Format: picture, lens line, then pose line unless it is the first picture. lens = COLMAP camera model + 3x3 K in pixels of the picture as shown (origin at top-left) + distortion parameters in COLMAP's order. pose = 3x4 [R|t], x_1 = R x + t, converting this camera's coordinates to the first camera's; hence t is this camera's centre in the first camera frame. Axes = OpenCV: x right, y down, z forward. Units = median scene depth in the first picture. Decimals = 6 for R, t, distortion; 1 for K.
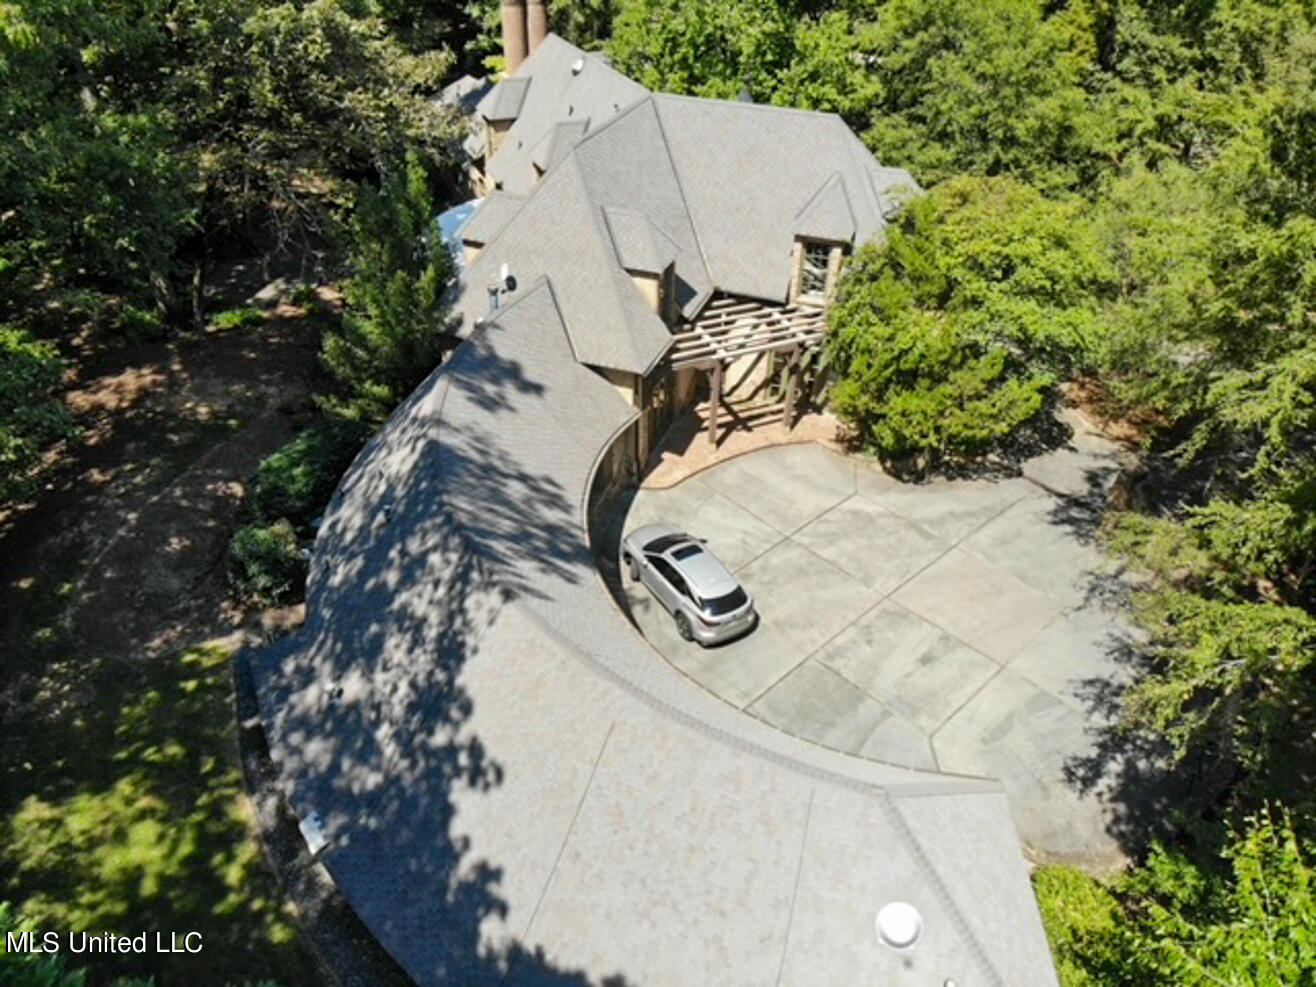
lens RADIAL K [[951.0, 0, 661.2], [0, 951.0, 488.8], [0, 0, 1]] dist [0.118336, -0.277926]
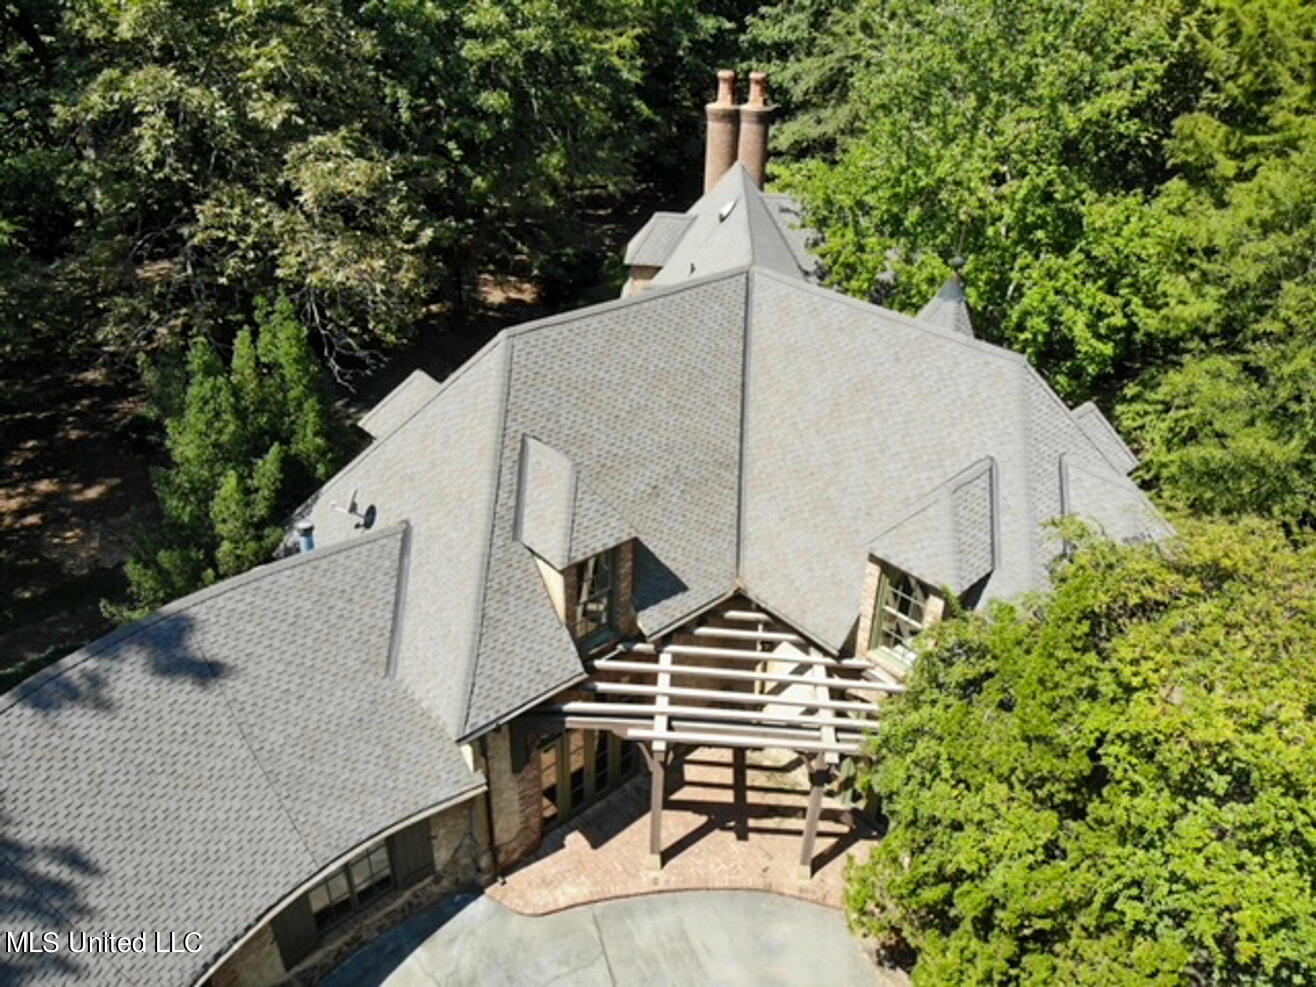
lens RADIAL K [[951.0, 0, 661.2], [0, 951.0, 488.8], [0, 0, 1]] dist [0.118336, -0.277926]
pose [[0.886087, 0.243910, -0.394155, 0.262521], [-0.285412, 0.957134, -0.049333, -0.258065], [0.365227, 0.156210, 0.917719, 0.492221]]
